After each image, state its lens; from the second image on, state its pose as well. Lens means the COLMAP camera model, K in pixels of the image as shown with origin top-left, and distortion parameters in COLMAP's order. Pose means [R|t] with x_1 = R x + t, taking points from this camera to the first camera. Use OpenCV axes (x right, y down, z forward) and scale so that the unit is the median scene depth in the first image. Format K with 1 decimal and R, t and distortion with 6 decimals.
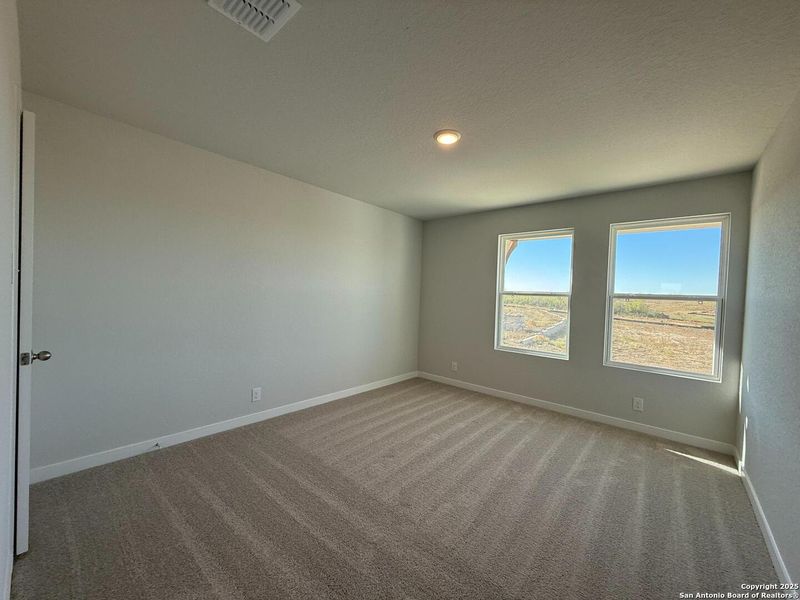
lens RADIAL K [[319.5, 0, 400.0], [0, 319.5, 300.0], [0, 0, 1]] dist [0.001132, -0.000084]
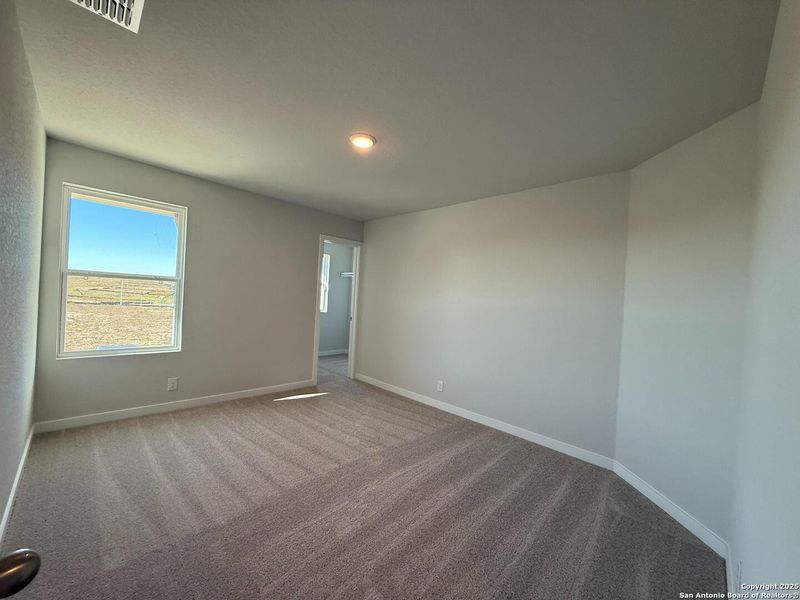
lens RADIAL K [[319.5, 0, 400.0], [0, 319.5, 300.0], [0, 0, 1]] dist [0.001132, -0.000084]
pose [[0.068288, -0.036396, 0.997002, -0.304663], [-0.038009, 0.998514, 0.039054, -0.017397], [-0.996941, -0.040562, 0.066803, 0.270093]]
